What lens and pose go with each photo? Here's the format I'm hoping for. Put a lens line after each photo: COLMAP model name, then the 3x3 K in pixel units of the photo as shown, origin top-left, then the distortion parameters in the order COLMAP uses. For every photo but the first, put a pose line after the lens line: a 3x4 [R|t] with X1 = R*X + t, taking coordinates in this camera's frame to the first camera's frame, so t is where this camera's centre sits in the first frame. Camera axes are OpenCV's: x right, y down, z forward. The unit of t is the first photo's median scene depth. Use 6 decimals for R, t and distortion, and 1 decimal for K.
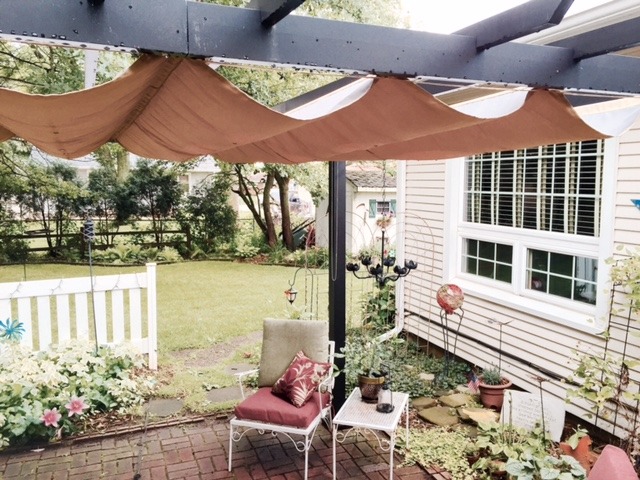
lens RADIAL K [[547.6, 0, 320.1], [0, 547.6, 244.6], [0, 0, 1]] dist [0.081134, -0.111004]
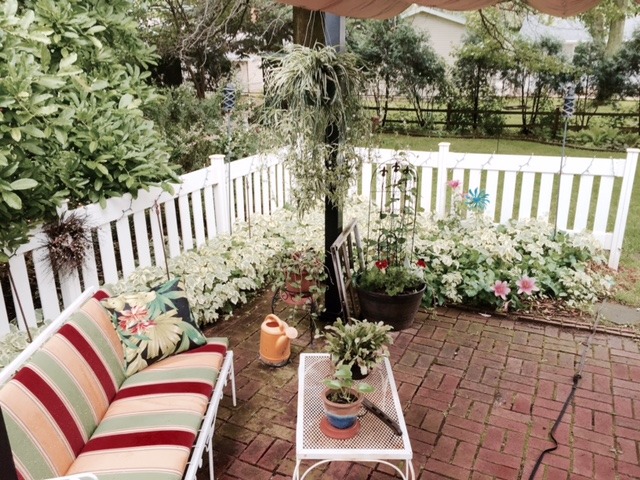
lens RADIAL K [[547.6, 0, 324.1], [0, 547.6, 234.5], [0, 0, 1]] dist [0.081134, -0.111004]
pose [[0.699119, 0.209676, -0.683571, -0.017668], [-0.073628, 0.972065, 0.222865, 0.004077], [0.711204, -0.105479, 0.695027, 0.032925]]
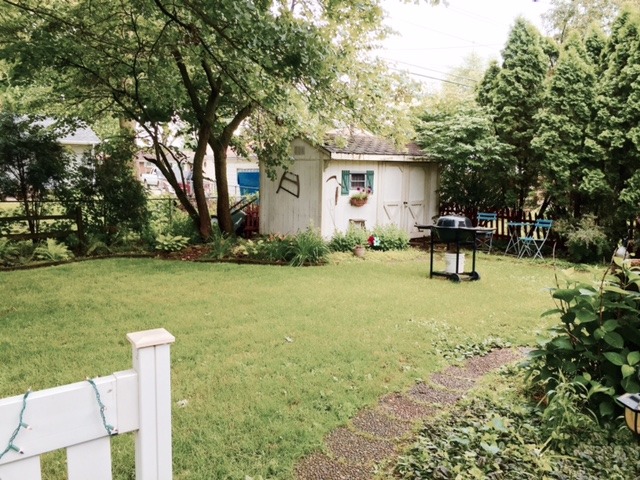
lens RADIAL K [[547.6, 0, 326.9], [0, 547.6, 237.7], [0, 0, 1]] dist [0.081134, -0.111004]
pose [[0.974056, -0.024597, 0.224967, -0.201666], [0.020307, 0.999565, 0.021366, -0.011754], [-0.225394, -0.016243, 0.974132, 0.517154]]
